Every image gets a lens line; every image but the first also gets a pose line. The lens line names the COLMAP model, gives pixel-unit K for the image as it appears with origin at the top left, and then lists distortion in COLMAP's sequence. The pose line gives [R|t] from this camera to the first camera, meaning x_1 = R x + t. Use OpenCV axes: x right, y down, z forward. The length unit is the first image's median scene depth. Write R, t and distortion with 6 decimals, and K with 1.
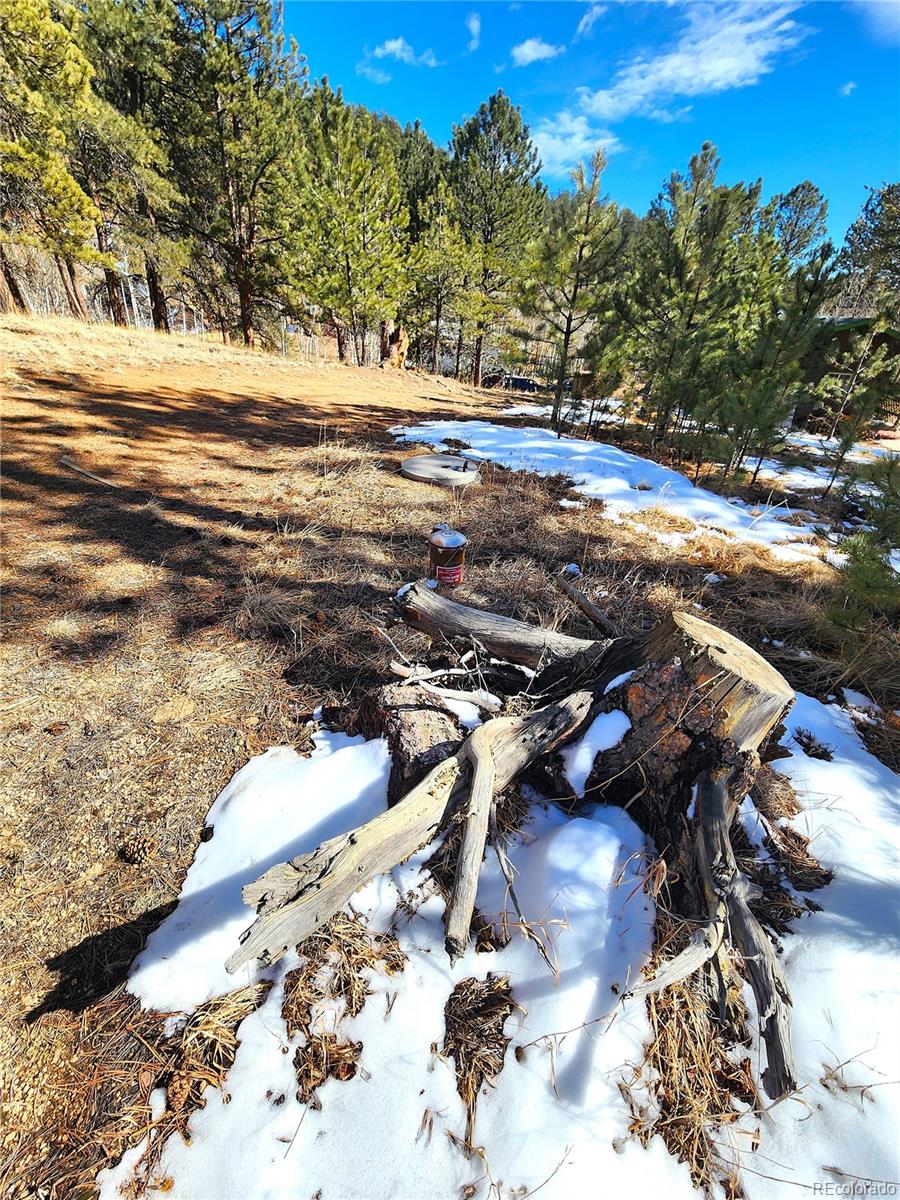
lens RADIAL K [[498.1, 0, 450.0], [0, 498.1, 605.6], [0, 0, 1]] dist [-0.003647, 0.001650]
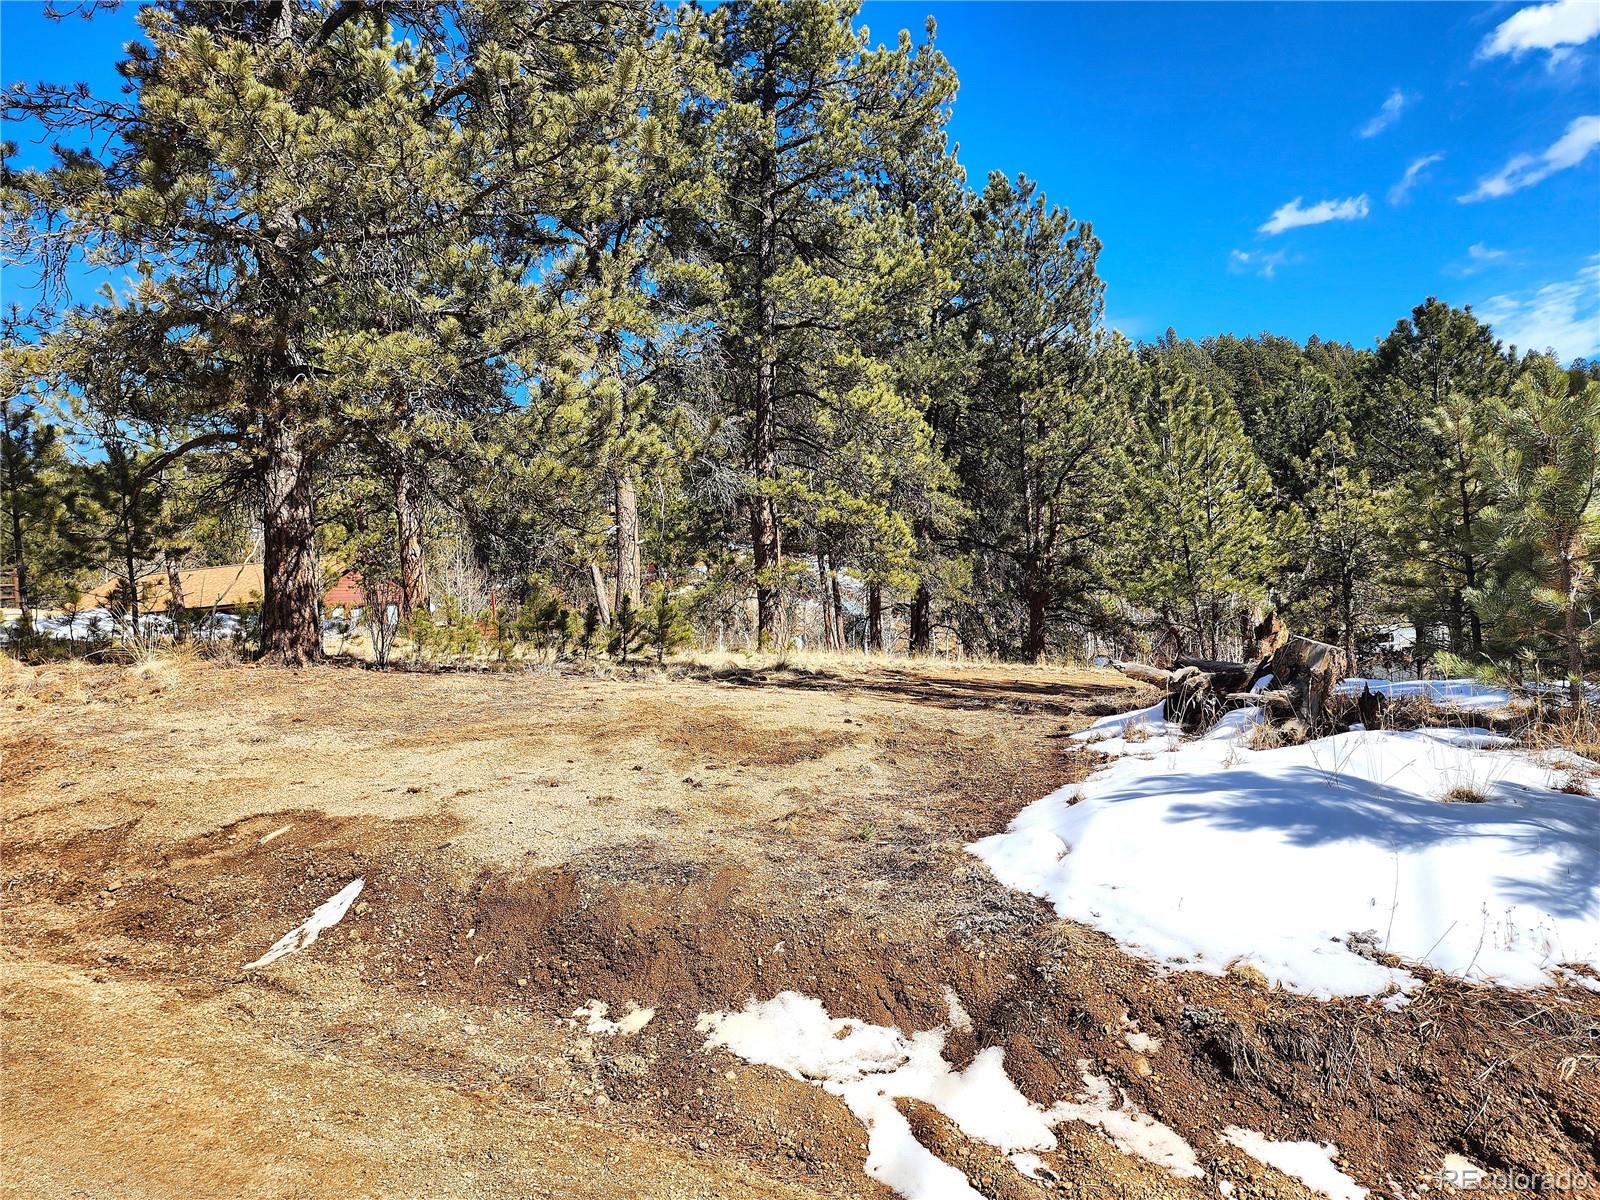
lens RADIAL K [[1056.1, 0, 796.7], [0, 1056.1, 600.7], [0, 0, 1]] dist [0.049237, -0.041799]
pose [[0.849878, -0.127148, -0.511410, 0.064710], [-0.171169, 0.851233, -0.496089, 0.170708], [0.498405, 0.509153, 0.701681, -0.230649]]
